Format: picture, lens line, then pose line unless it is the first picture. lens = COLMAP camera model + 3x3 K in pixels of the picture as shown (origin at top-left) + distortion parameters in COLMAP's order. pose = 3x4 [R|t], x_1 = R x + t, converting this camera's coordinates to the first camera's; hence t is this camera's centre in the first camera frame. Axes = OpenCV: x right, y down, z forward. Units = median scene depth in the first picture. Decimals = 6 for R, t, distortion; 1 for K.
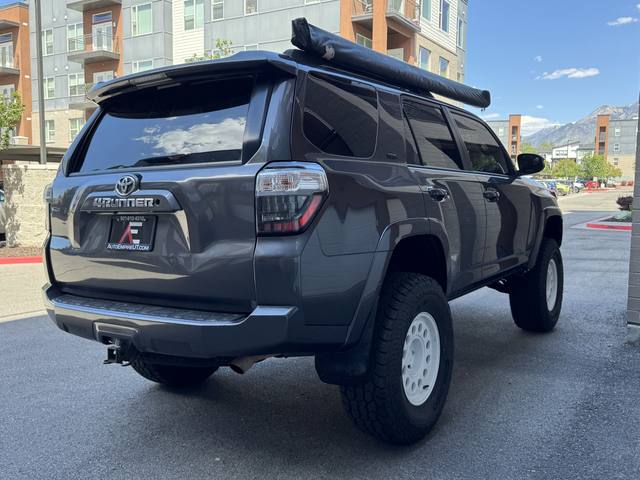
lens RADIAL K [[582.9, 0, 320.0], [0, 582.9, 240.0], [0, 0, 1]] dist [0.024345, 0.001683]
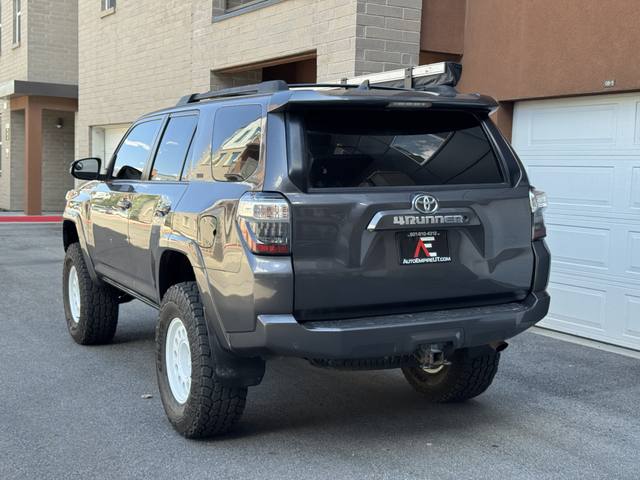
lens RADIAL K [[898.0, 0, 311.3], [0, 898.0, 241.7], [0, 0, 1]] dist [0.144009, -0.135004]
pose [[0.487188, -0.061921, 0.871099, -1.716100], [0.055119, 0.997675, 0.040091, -0.091941], [-0.871556, 0.028483, 0.489468, 0.326407]]
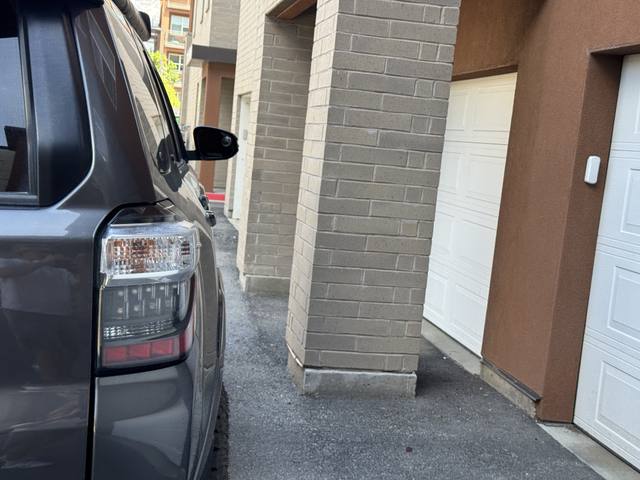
lens RADIAL K [[898.0, 0, 311.3], [0, 898.0, 241.7], [0, 0, 1]] dist [0.144009, -0.135004]
pose [[0.742442, -0.013933, 0.669765, -0.357597], [-0.026379, 0.998400, 0.050012, -0.115805], [-0.669390, -0.054798, 0.740887, 0.290543]]
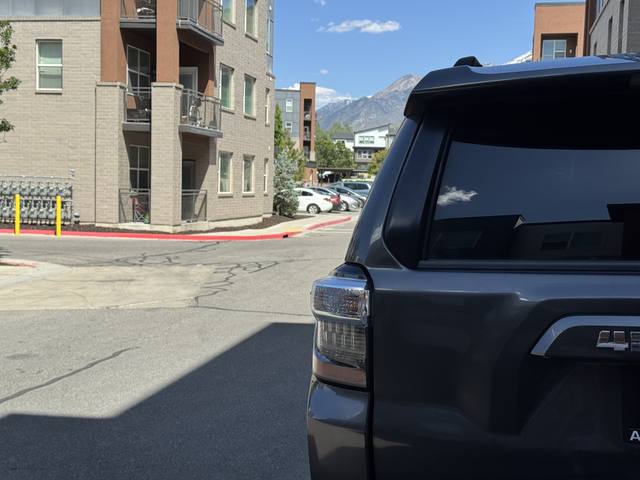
lens RADIAL K [[898.0, 0, 311.3], [0, 898.0, 241.7], [0, 0, 1]] dist [0.144009, -0.135004]
pose [[0.941922, -0.010634, 0.335664, -0.775716], [0.019601, 0.999535, -0.023337, -0.119646], [-0.335260, 0.028561, 0.941693, 0.375795]]
